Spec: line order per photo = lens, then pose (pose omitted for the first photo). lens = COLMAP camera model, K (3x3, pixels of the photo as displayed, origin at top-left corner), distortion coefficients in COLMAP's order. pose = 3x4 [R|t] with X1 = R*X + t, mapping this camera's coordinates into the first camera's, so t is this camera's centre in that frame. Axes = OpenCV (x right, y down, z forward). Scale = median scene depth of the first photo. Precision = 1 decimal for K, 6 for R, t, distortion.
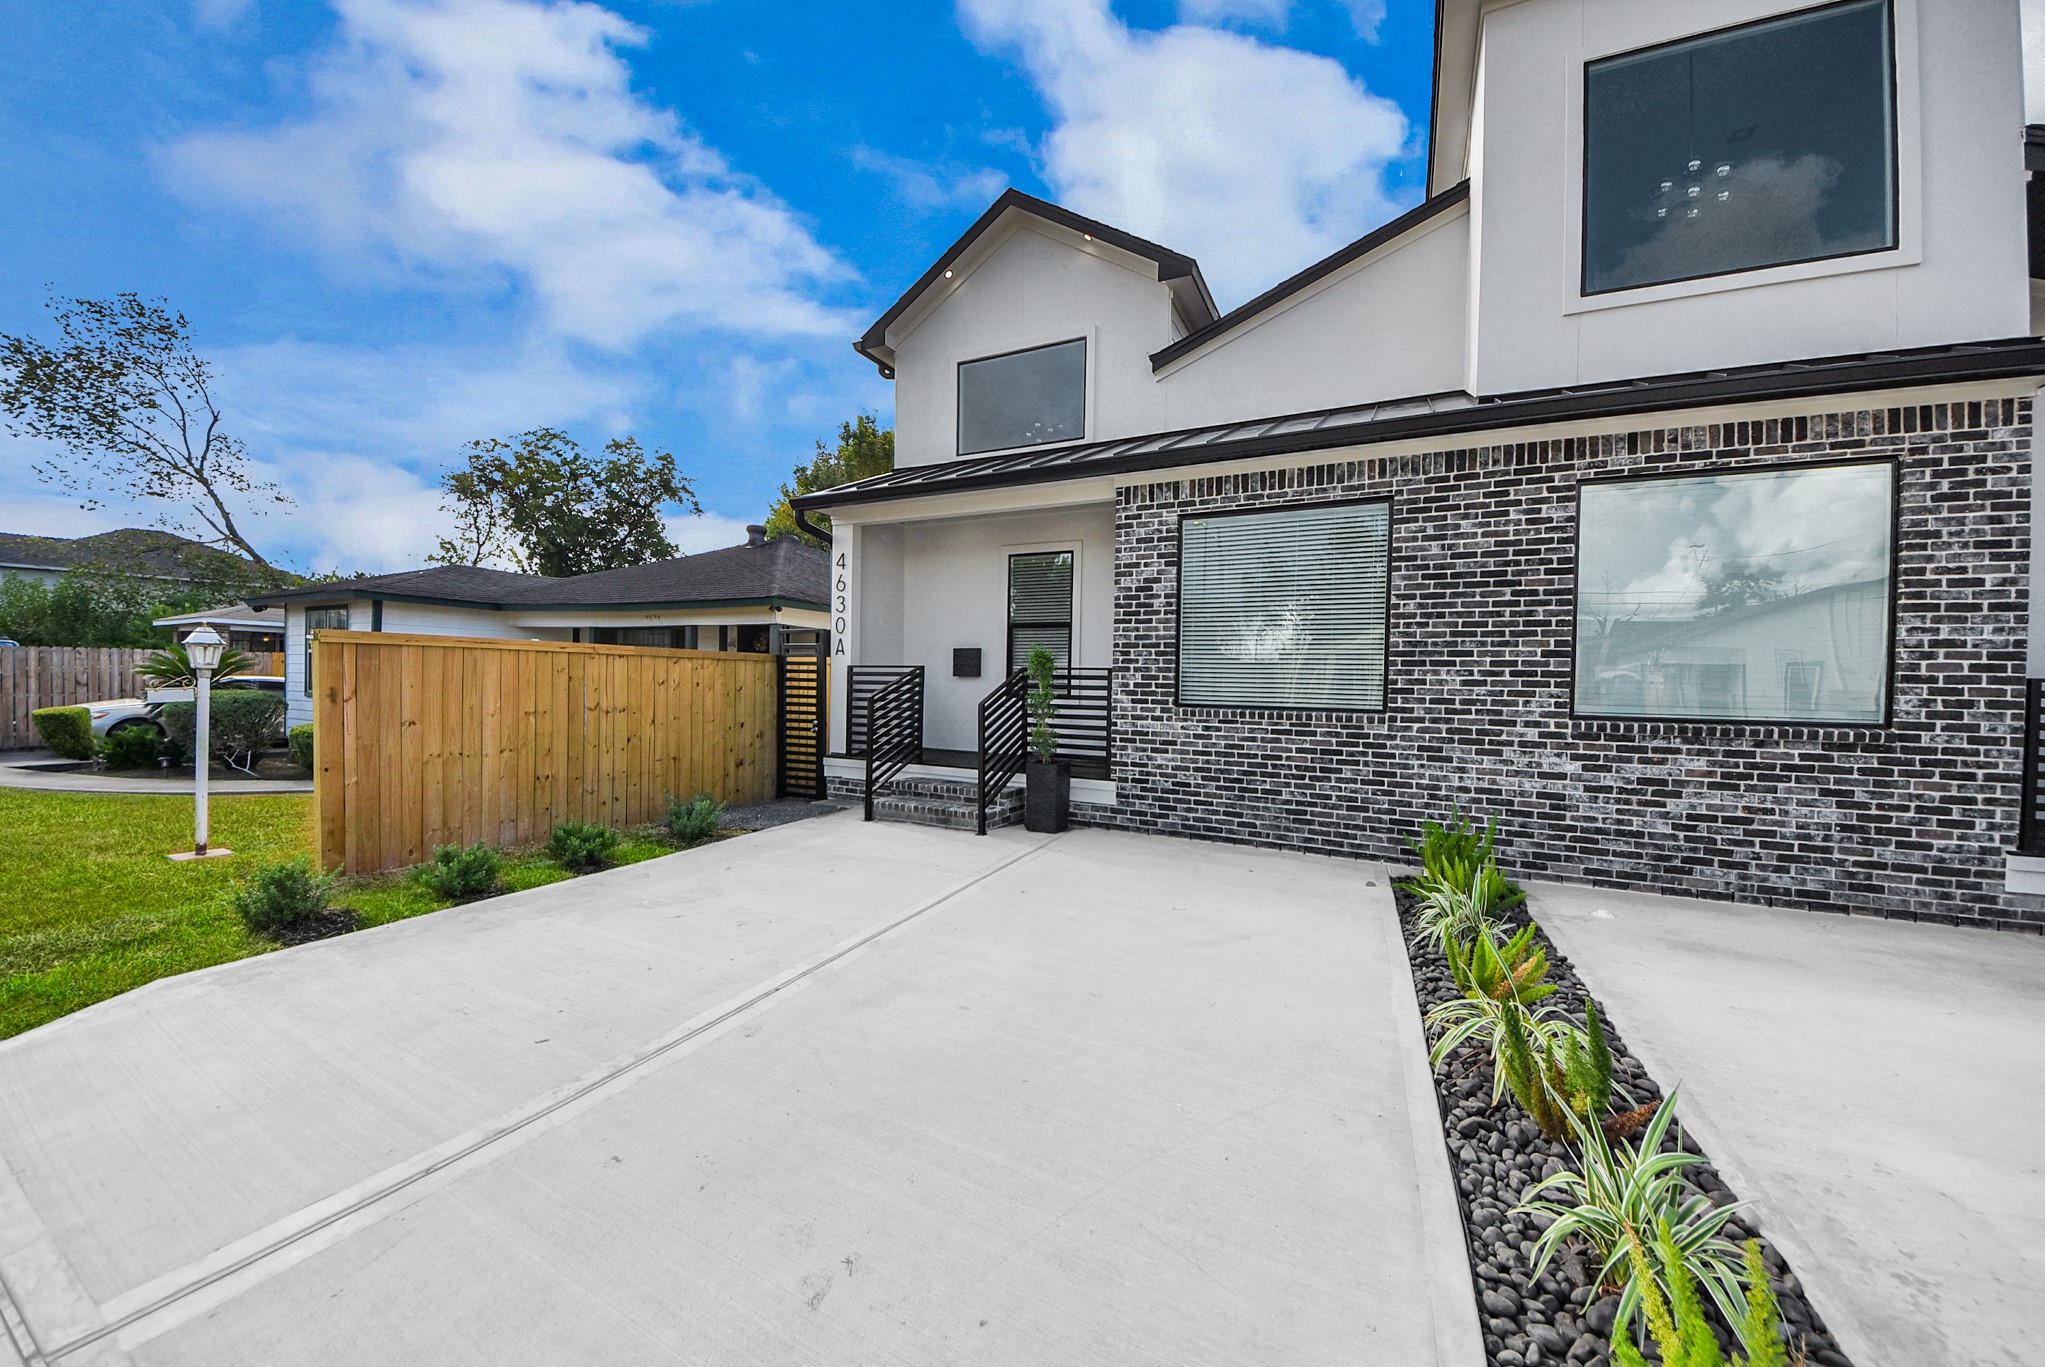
lens RADIAL K [[724.2, 0, 1035.5], [0, 724.2, 690.6], [0, 0, 1]] dist [0.035949, -0.023580]
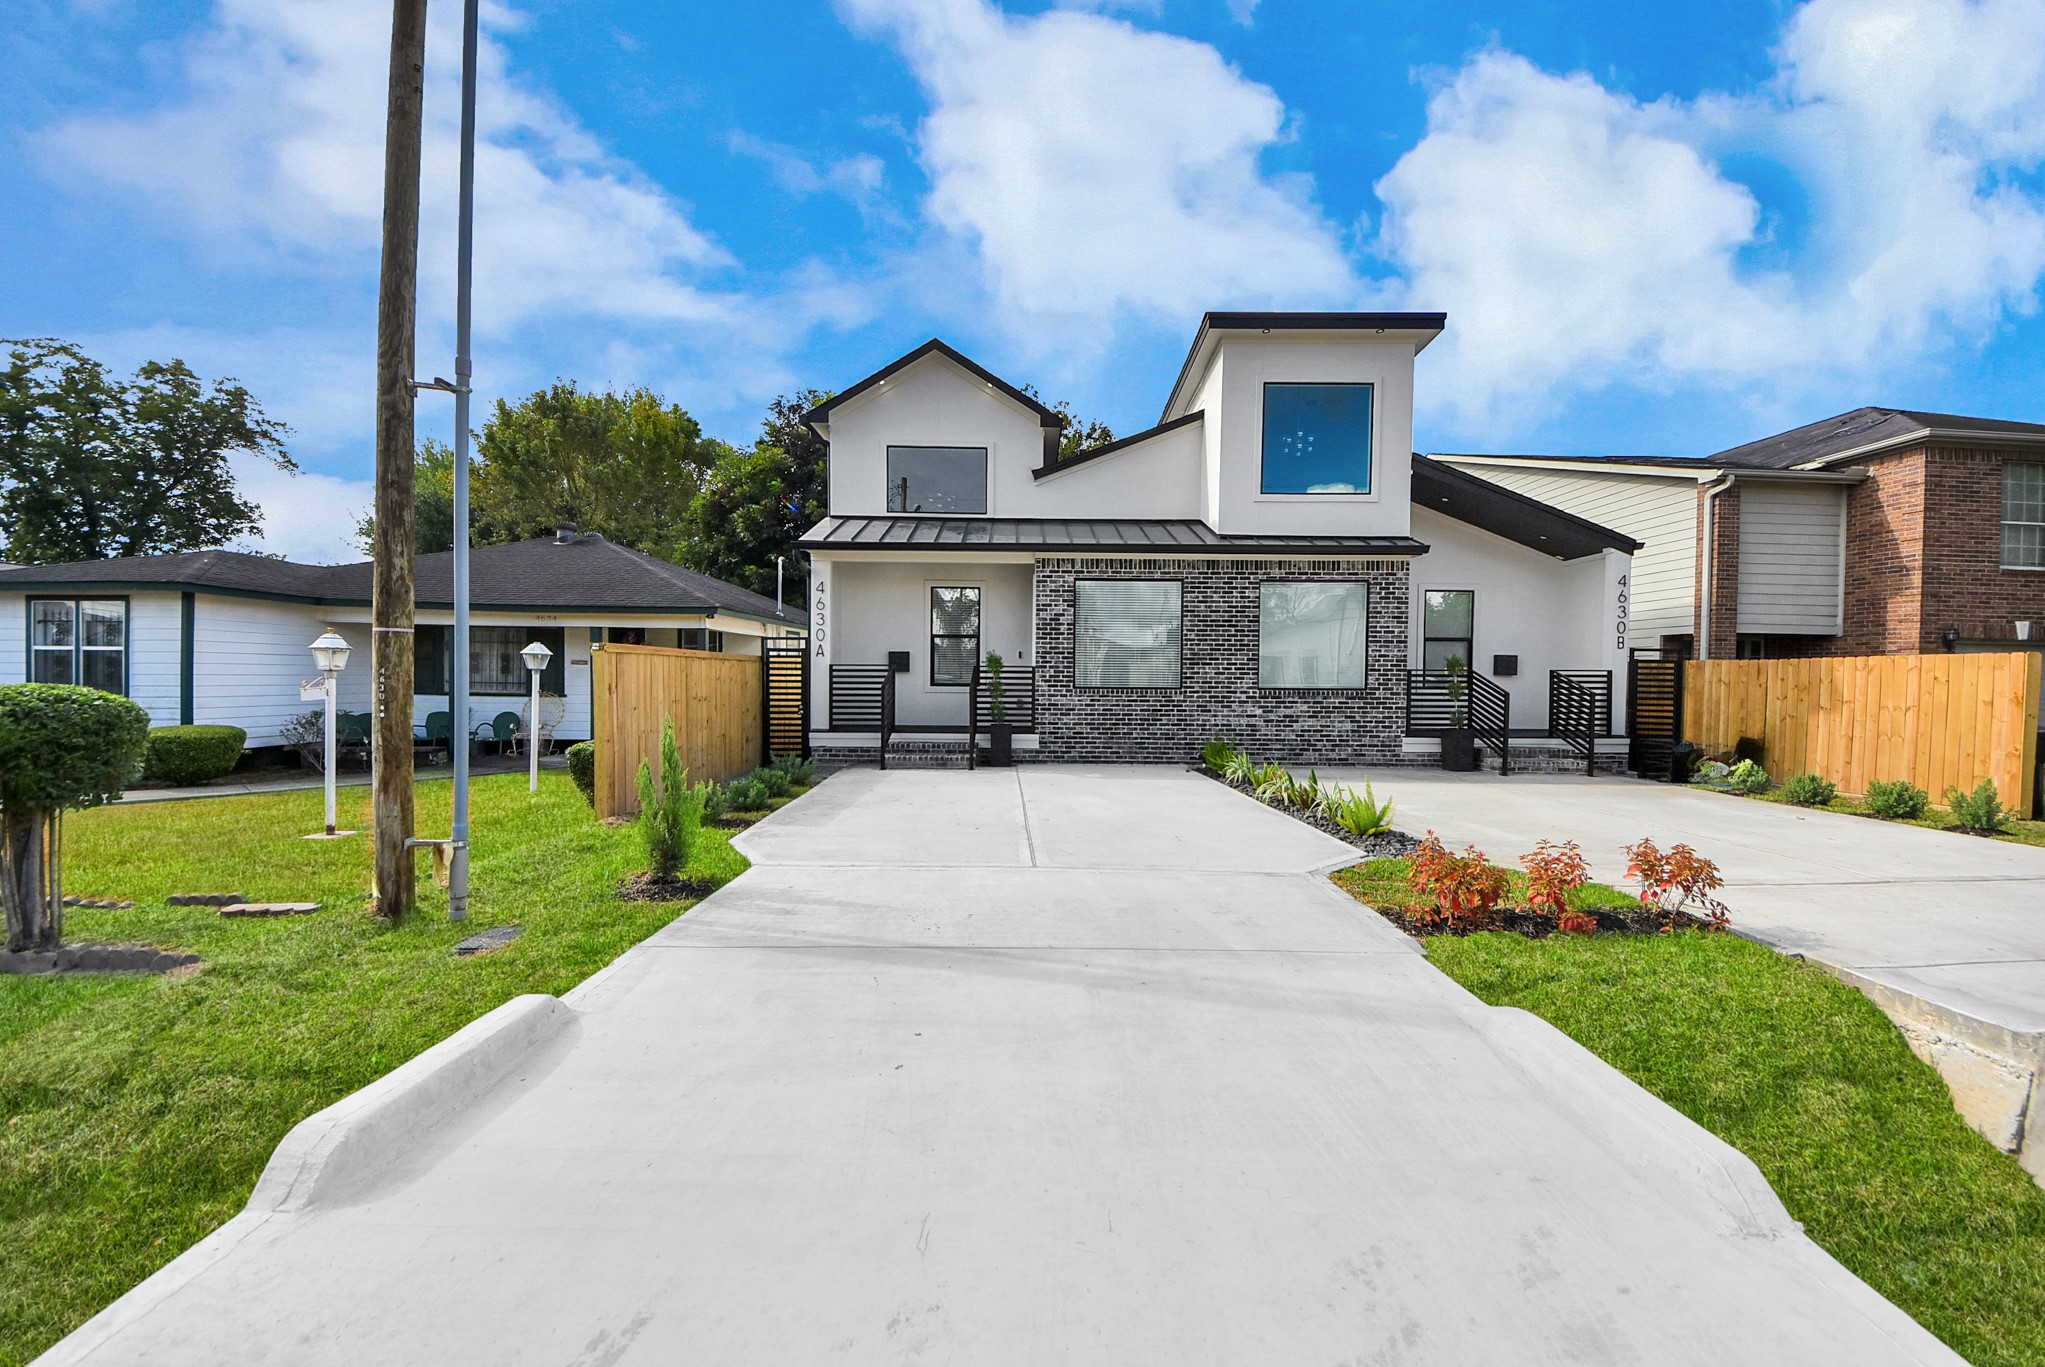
lens RADIAL K [[724.2, 0, 1035.5], [0, 724.2, 690.6], [0, 0, 1]] dist [0.035949, -0.023580]
pose [[0.892633, -0.019452, 0.450365, -0.649813], [0.014481, 0.999790, 0.014482, 0.000686], [-0.450552, -0.006405, 0.892727, -0.489348]]
